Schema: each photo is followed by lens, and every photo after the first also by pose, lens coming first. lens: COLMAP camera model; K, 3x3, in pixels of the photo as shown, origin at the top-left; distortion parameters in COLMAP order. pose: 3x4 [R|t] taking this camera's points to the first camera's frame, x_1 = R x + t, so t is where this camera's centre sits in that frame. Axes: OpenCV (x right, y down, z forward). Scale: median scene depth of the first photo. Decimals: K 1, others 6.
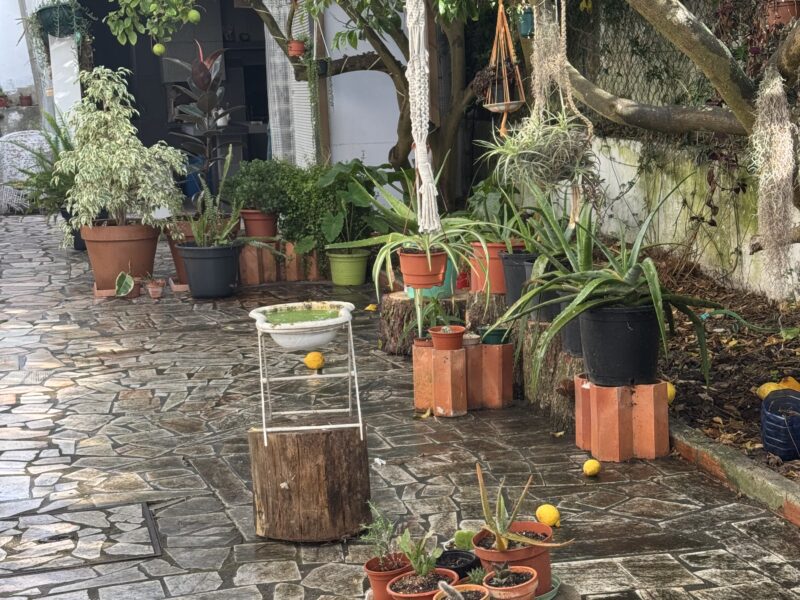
lens RADIAL K [[1346.8, 0, 400.0], [0, 1346.8, 300.0], [0, 0, 1]] dist [0.045953, 0.104781]
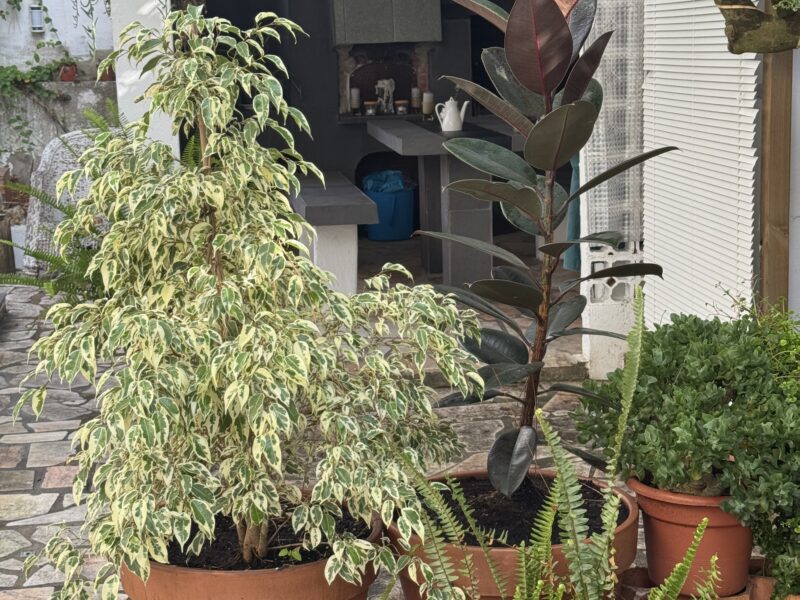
lens RADIAL K [[1346.8, 0, 400.0], [0, 1346.8, 300.0], [0, 0, 1]] dist [0.045953, 0.104781]
pose [[0.994956, 0.028349, -0.096228, -0.150156], [-0.025131, 0.999089, 0.034489, -0.123013], [0.097118, -0.031897, 0.994762, 0.723484]]
